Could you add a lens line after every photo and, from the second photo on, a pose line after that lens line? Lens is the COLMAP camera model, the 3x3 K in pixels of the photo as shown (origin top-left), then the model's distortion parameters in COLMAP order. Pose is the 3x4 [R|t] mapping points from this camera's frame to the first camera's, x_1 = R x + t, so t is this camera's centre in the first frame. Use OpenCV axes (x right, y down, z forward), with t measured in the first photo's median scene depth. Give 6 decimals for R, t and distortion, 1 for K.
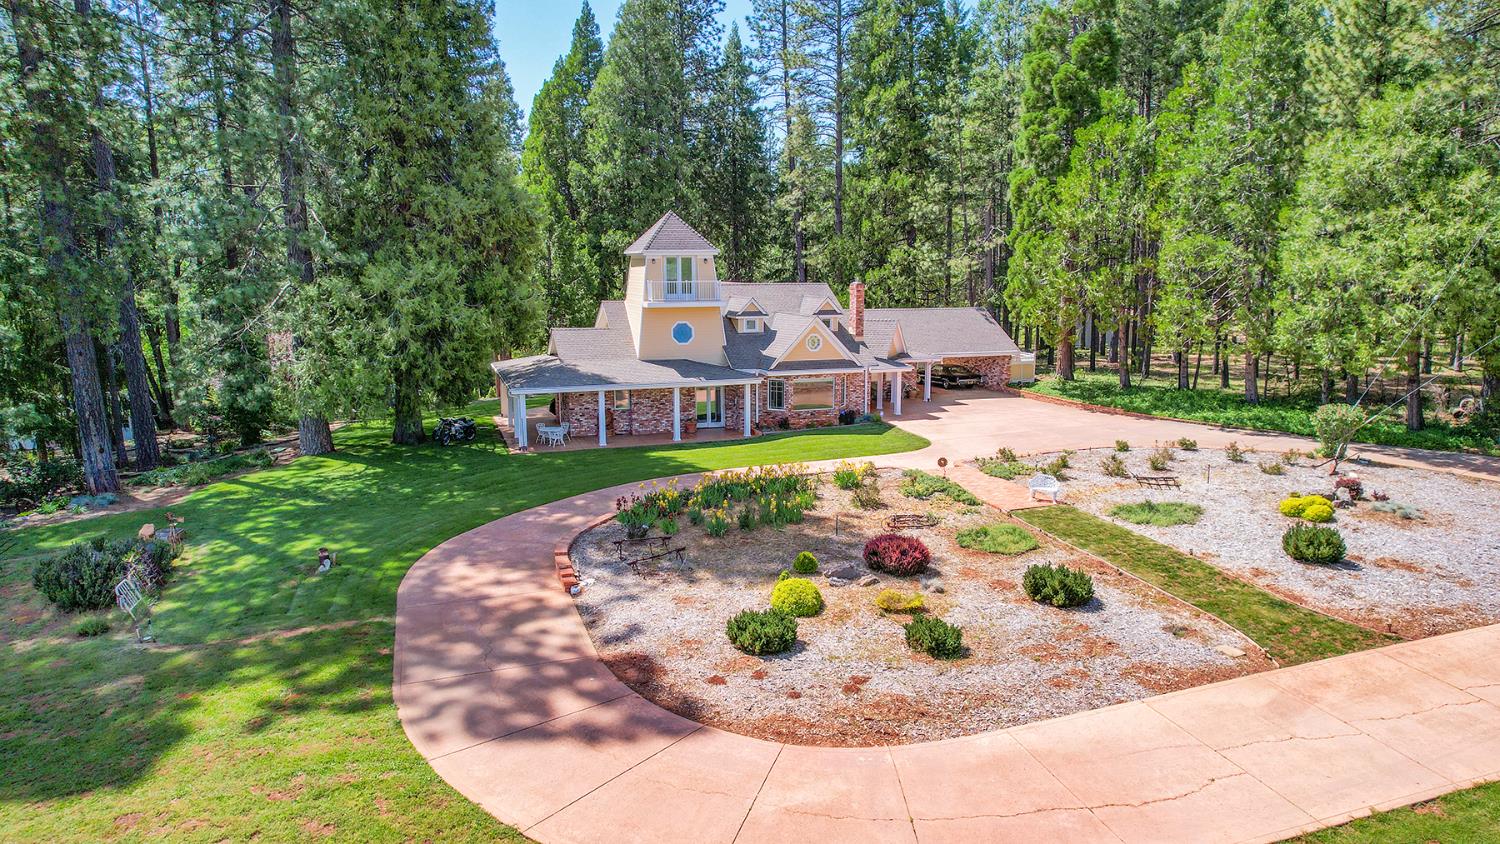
lens RADIAL K [[963.7, 0, 751.4], [0, 963.7, 428.2], [0, 0, 1]] dist [-0.056812, 0.050078]
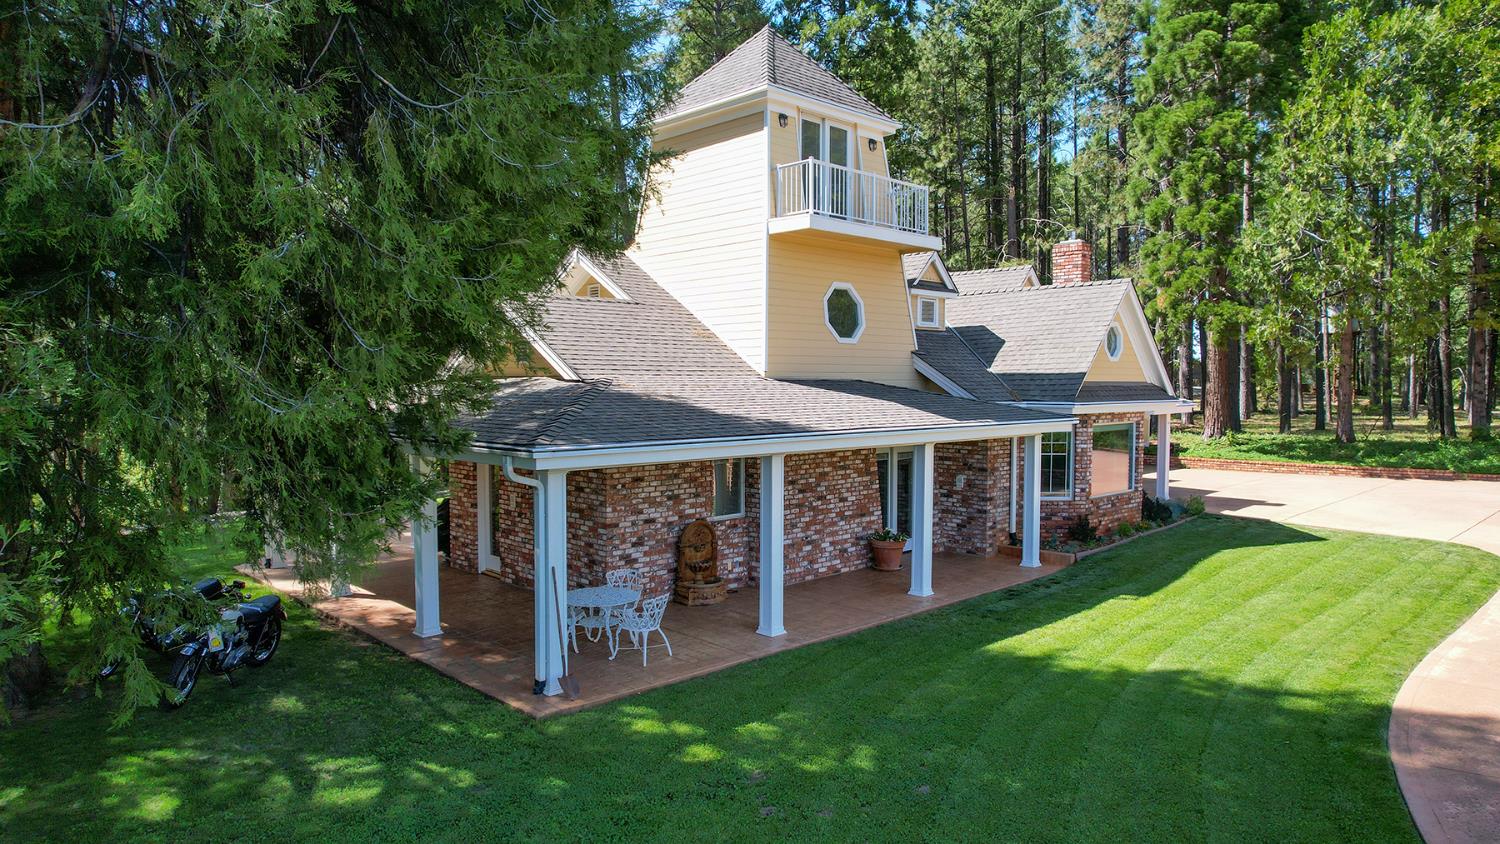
lens RADIAL K [[963.7, 0, 751.4], [0, 963.7, 428.2], [0, 0, 1]] dist [-0.056812, 0.050078]
pose [[0.905225, -0.017963, 0.424554, -0.244151], [0.070215, 0.991695, -0.107753, -0.012333], [-0.419092, 0.127350, 0.898968, 0.605485]]
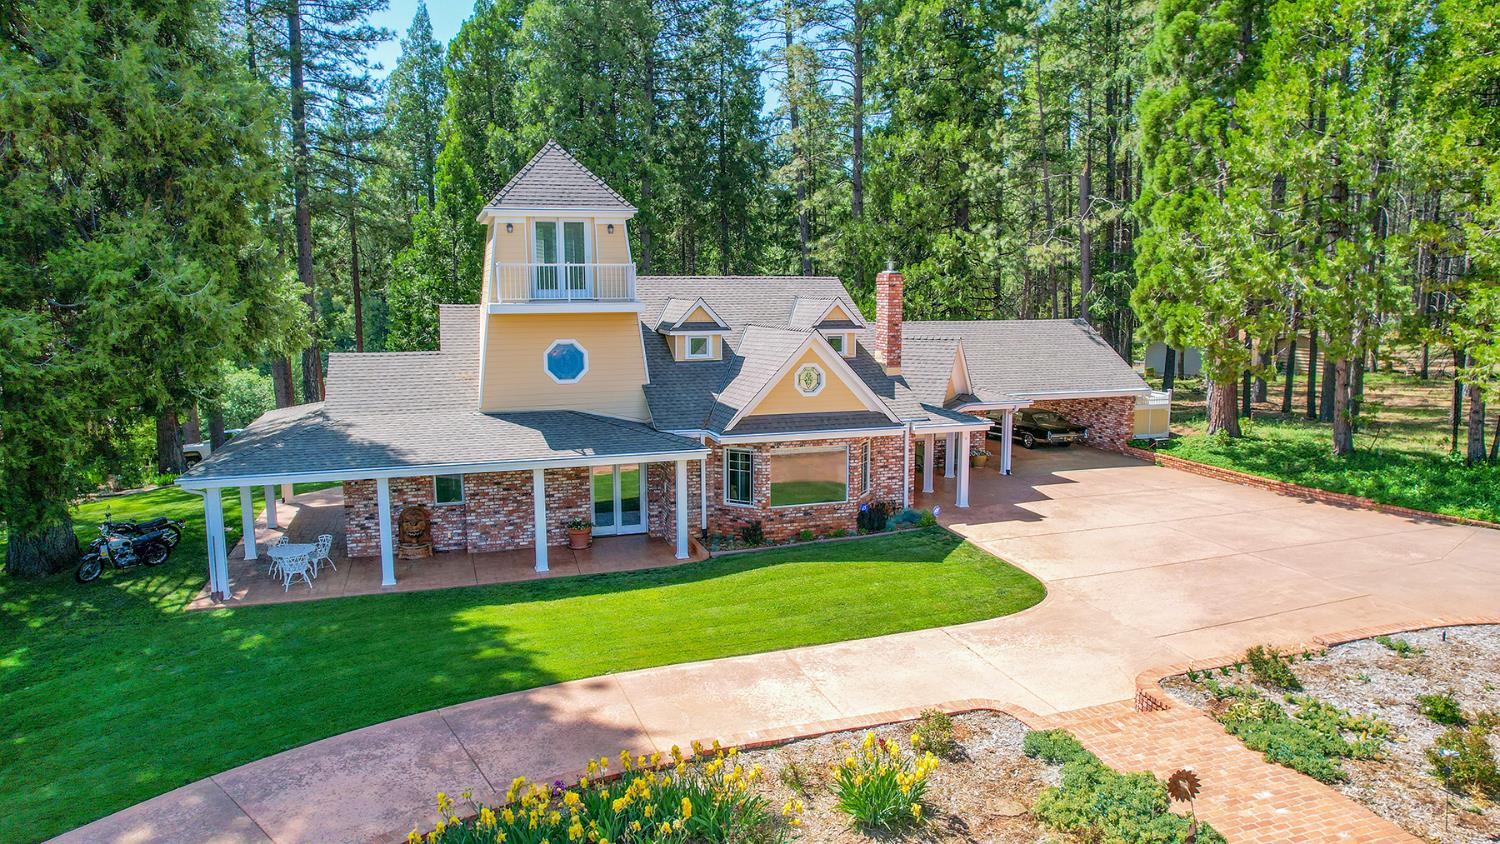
lens RADIAL K [[963.7, 0, 751.4], [0, 963.7, 428.2], [0, 0, 1]] dist [-0.056812, 0.050078]
pose [[0.999771, 0.002027, -0.021308, 0.039254], [-0.002522, 0.999727, -0.023236, -0.044594], [0.021255, 0.023285, 0.999503, 0.418841]]
